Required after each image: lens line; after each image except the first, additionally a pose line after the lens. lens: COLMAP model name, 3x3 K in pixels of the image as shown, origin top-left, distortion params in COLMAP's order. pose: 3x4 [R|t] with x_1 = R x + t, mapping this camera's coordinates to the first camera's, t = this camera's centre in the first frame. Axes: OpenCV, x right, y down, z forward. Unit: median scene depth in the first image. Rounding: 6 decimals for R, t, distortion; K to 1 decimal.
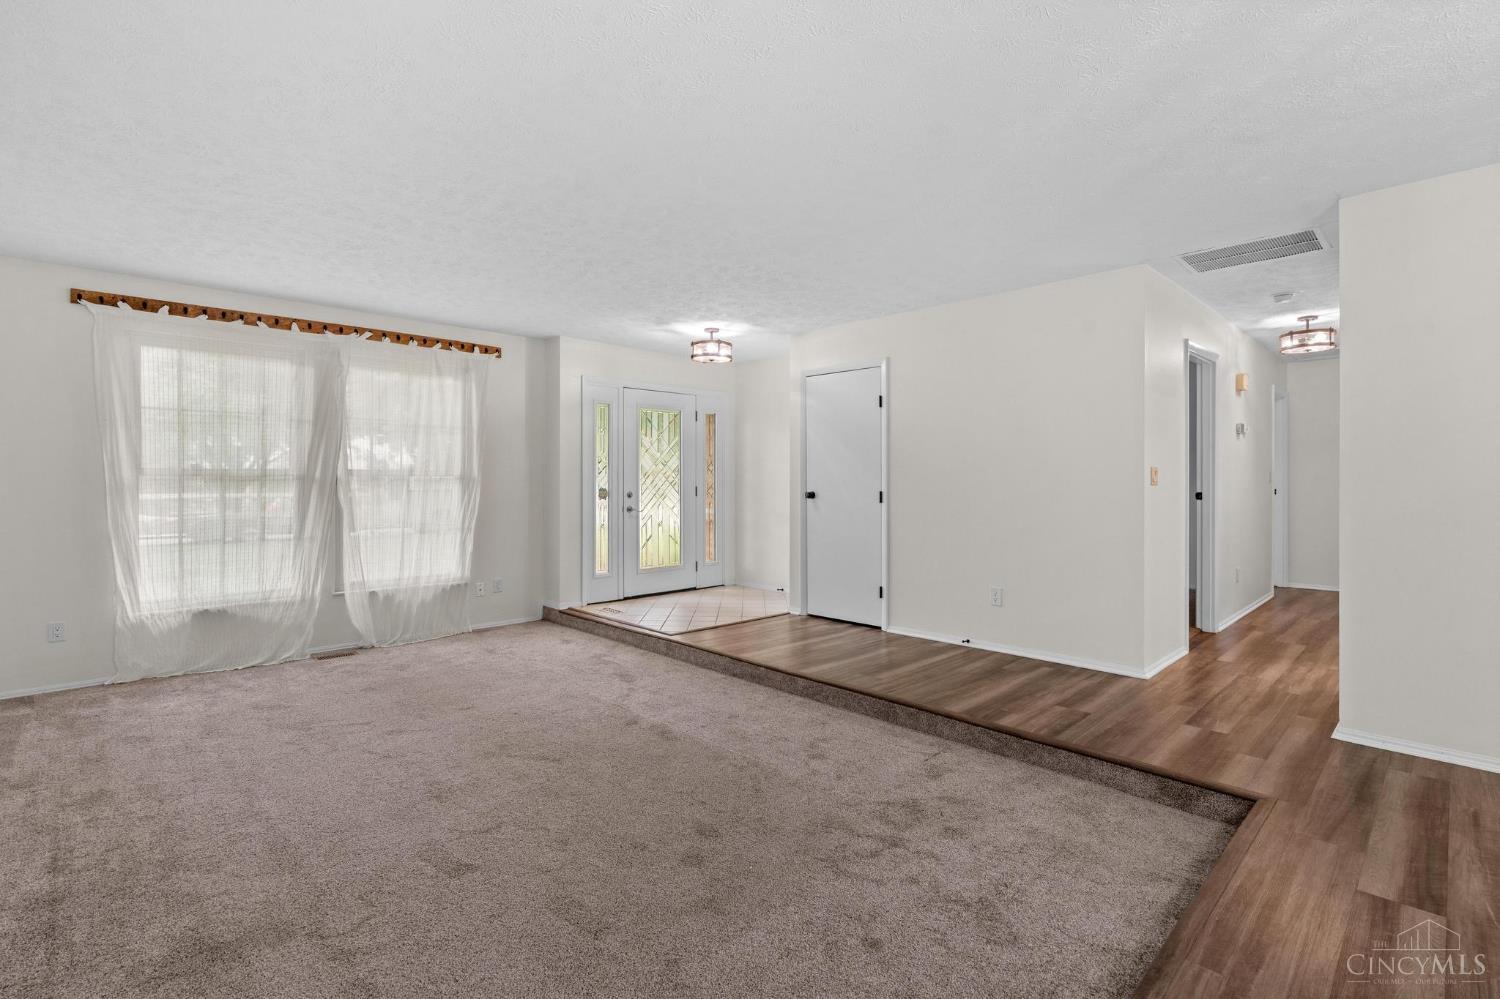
lens RADIAL K [[682.1, 0, 743.2], [0, 682.1, 489.2], [0, 0, 1]] dist [-0.004074, 0.000919]
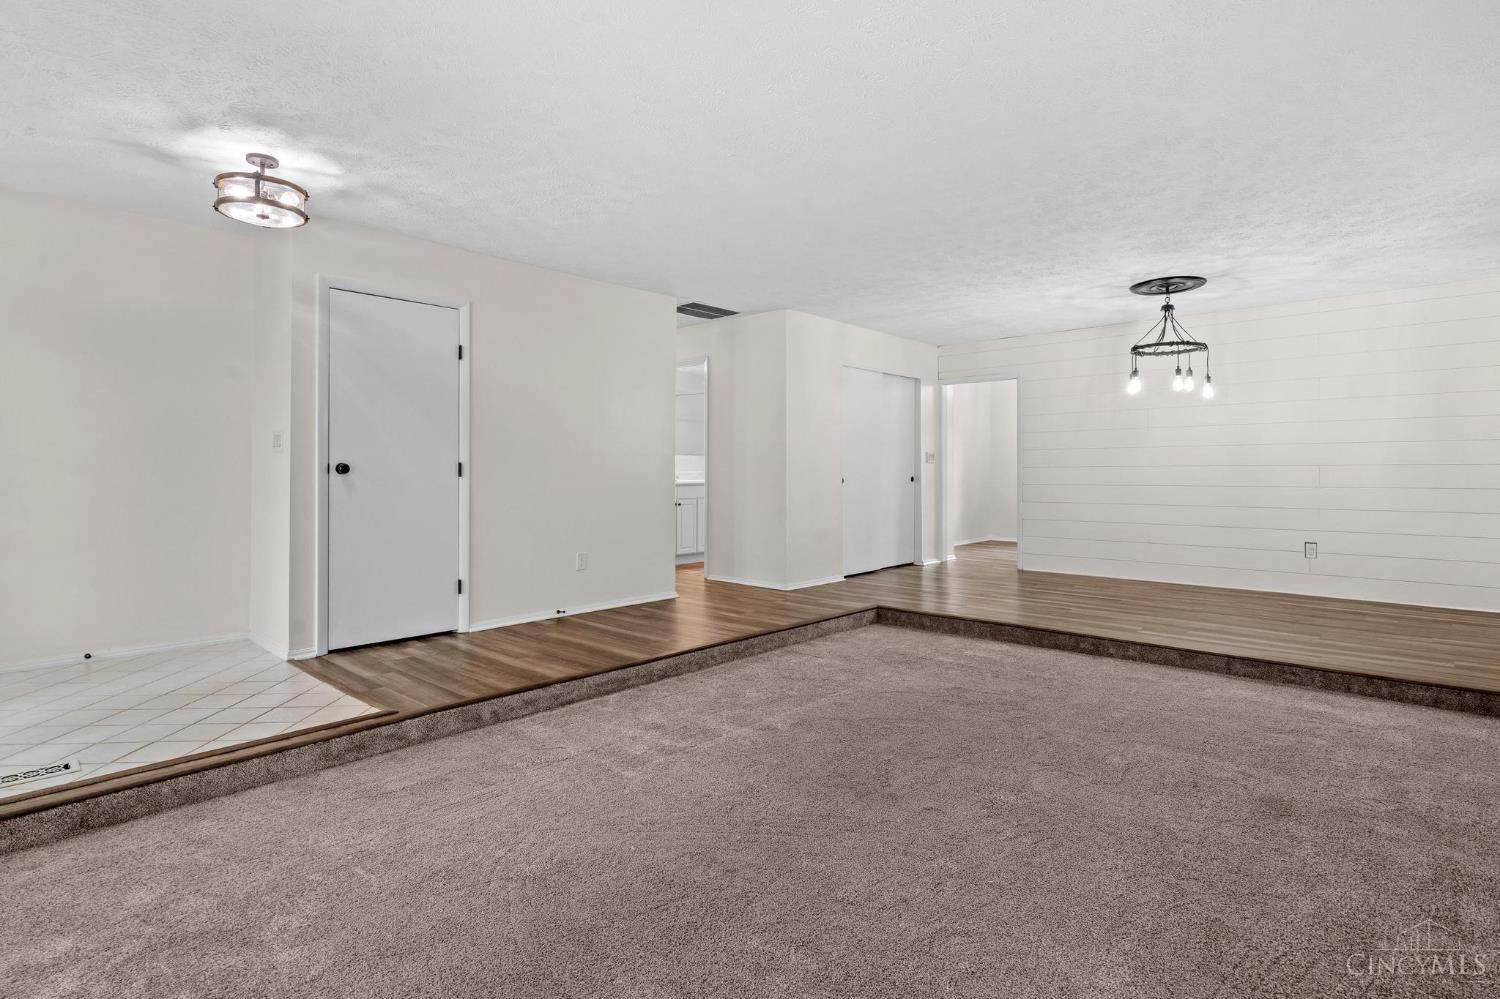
lens RADIAL K [[721.2, 0, 742.8], [0, 721.2, 472.0], [0, 0, 1]] dist [-0.002255, 0.000210]
pose [[-0.037913, -0.002880, 0.999277, -0.662883], [0.011579, 0.999927, 0.003321, 0.014986], [-0.999214, 0.011696, -0.037877, 0.689437]]
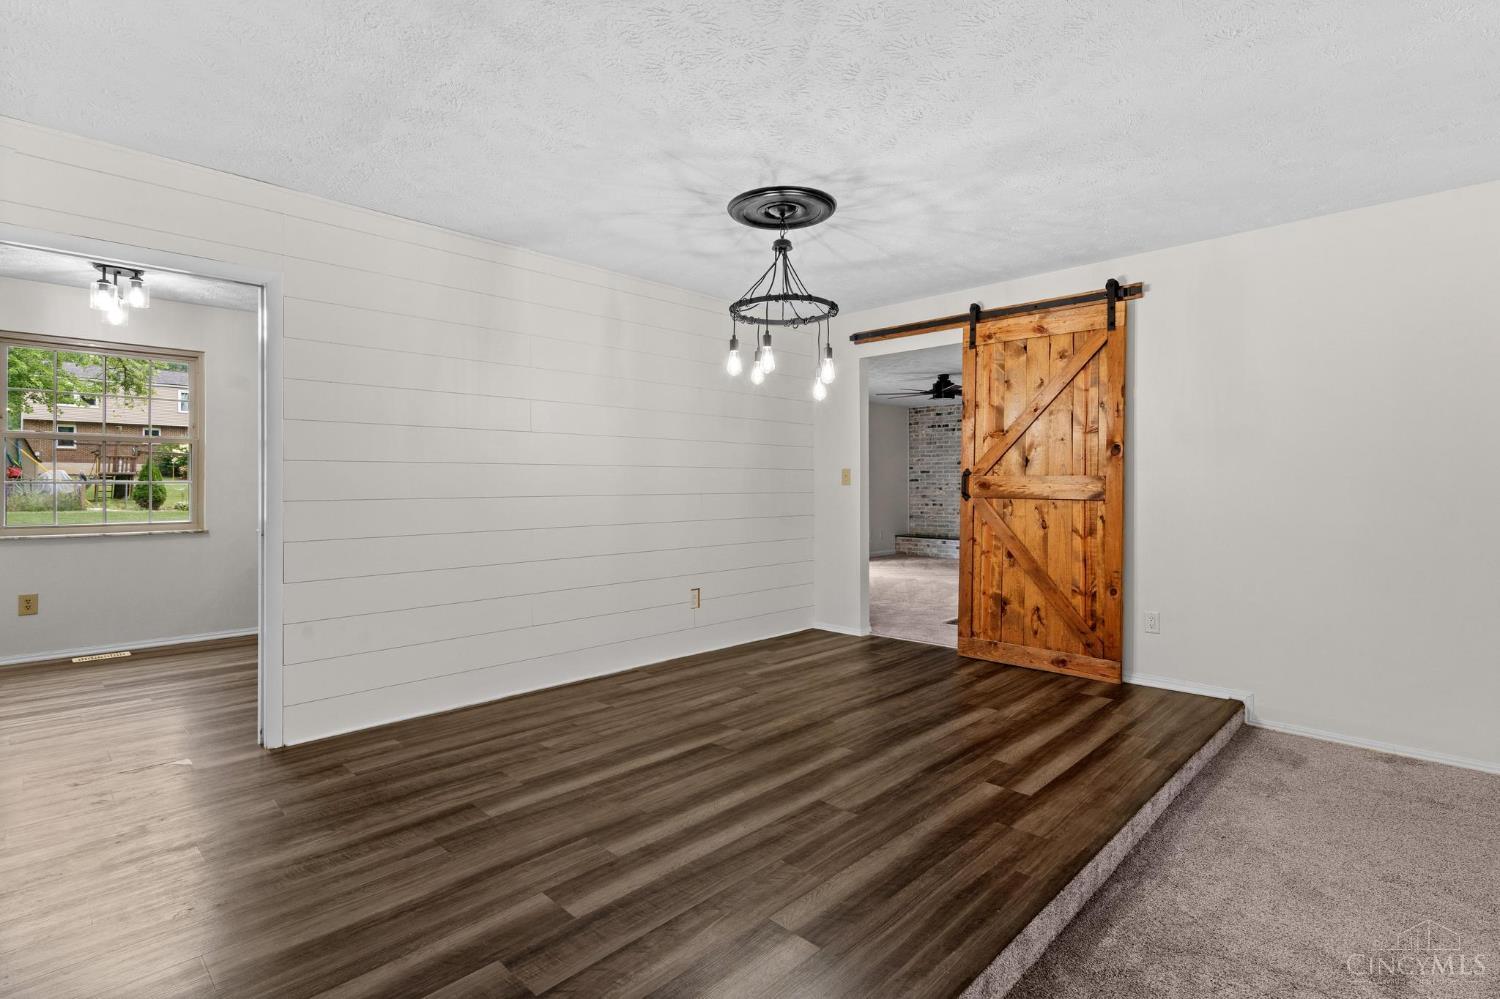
lens RADIAL K [[721.2, 0, 744.3], [0, 721.2, 482.2], [0, 0, 1]] dist [-0.002255, 0.000210]
pose [[-0.999721, -0.002201, -0.023526, 0.371685], [-0.002401, 0.999961, 0.008458, -0.004422], [0.023506, 0.008512, -0.999687, 0.678572]]
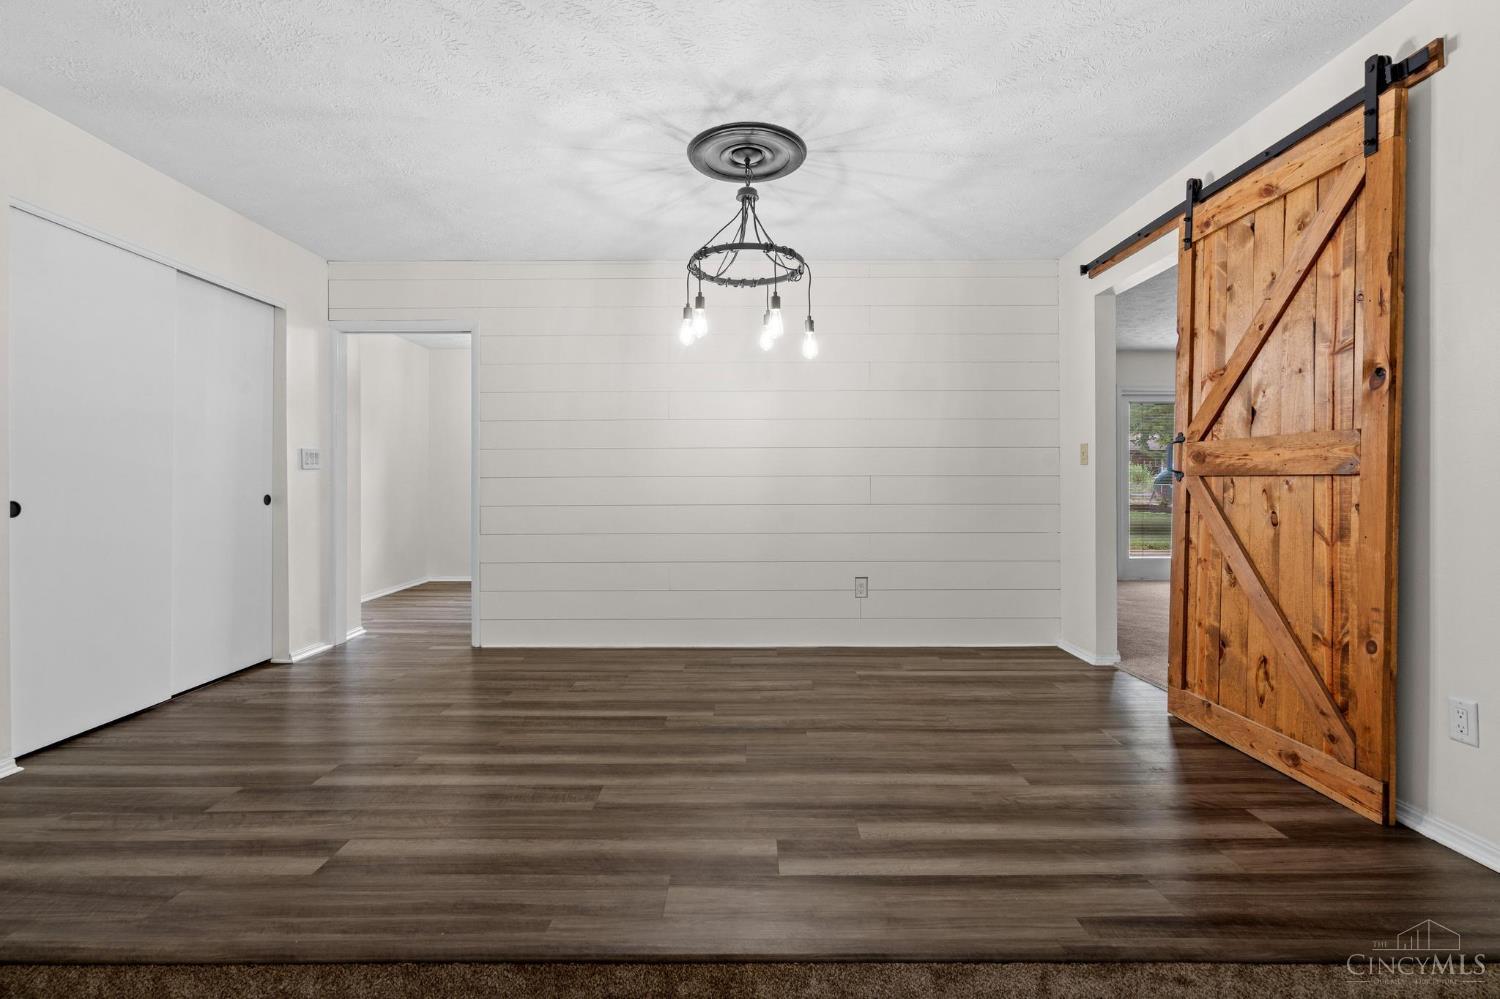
lens RADIAL K [[682.1, 0, 746.7], [0, 682.1, 483.9], [0, 0, 1]] dist [-0.004074, 0.000919]
pose [[-0.717754, 0.000006, 0.696297, -0.049639], [0.007919, 0.999935, 0.008155, 0.019839], [-0.696252, 0.011367, -0.717707, 0.443041]]
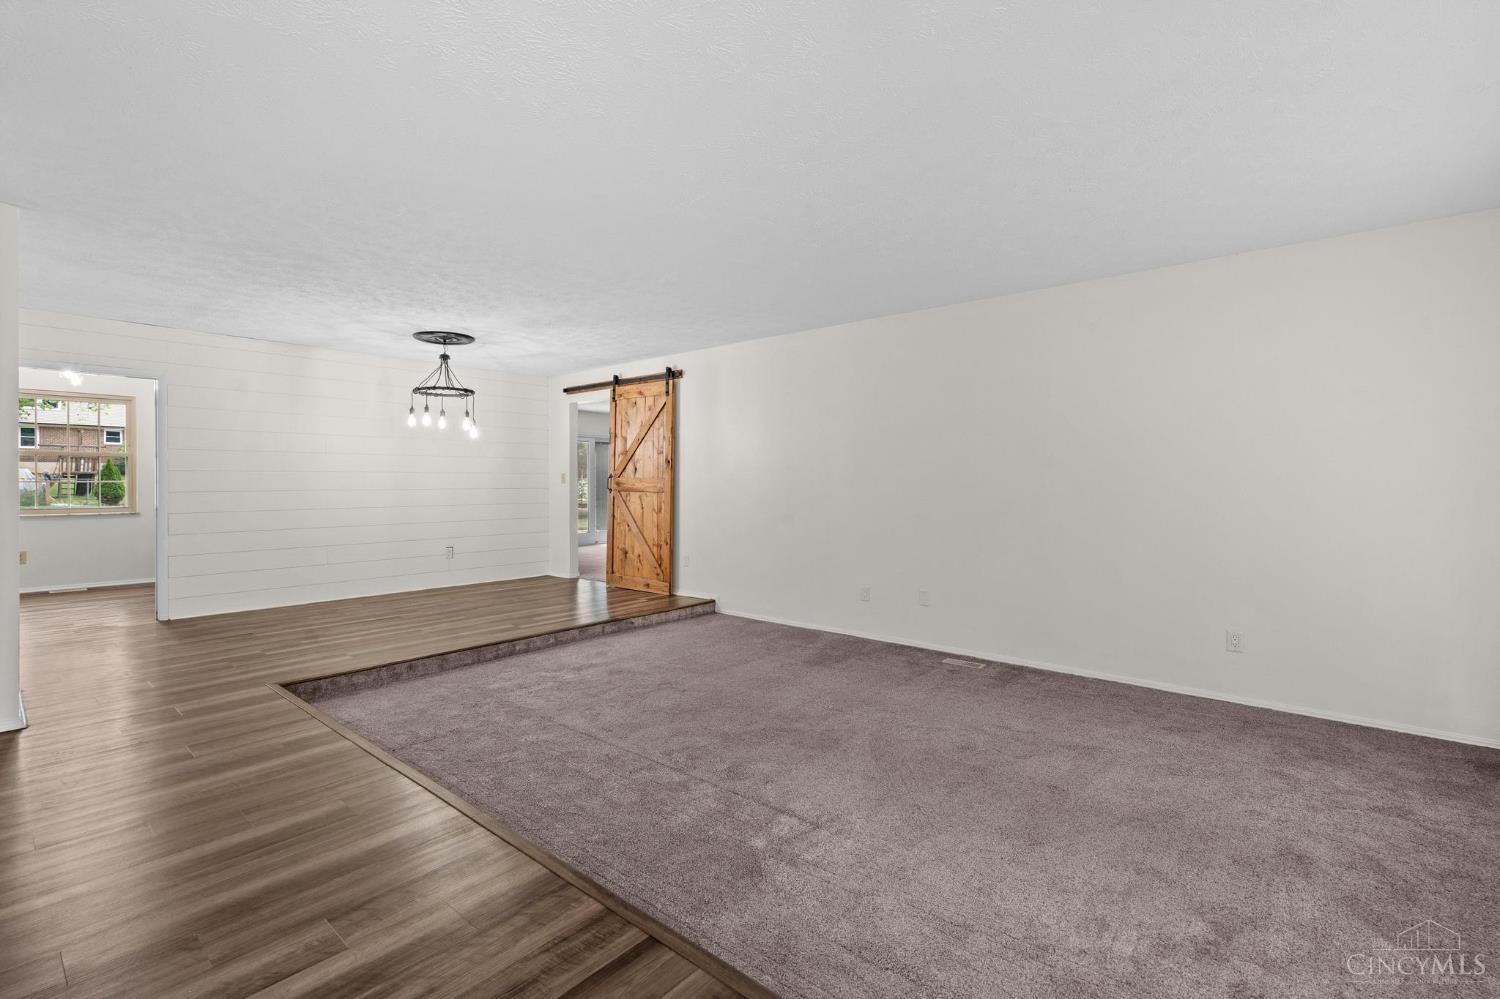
lens RADIAL K [[682.1, 0, 738.1], [0, 682.1, 480.8], [0, 0, 1]] dist [-0.004074, 0.000919]
pose [[-0.997081, -0.001678, -0.076327, -0.071032], [-0.002439, 0.999948, 0.009872, -0.013682], [0.076306, 0.010029, -0.997034, 1.209149]]
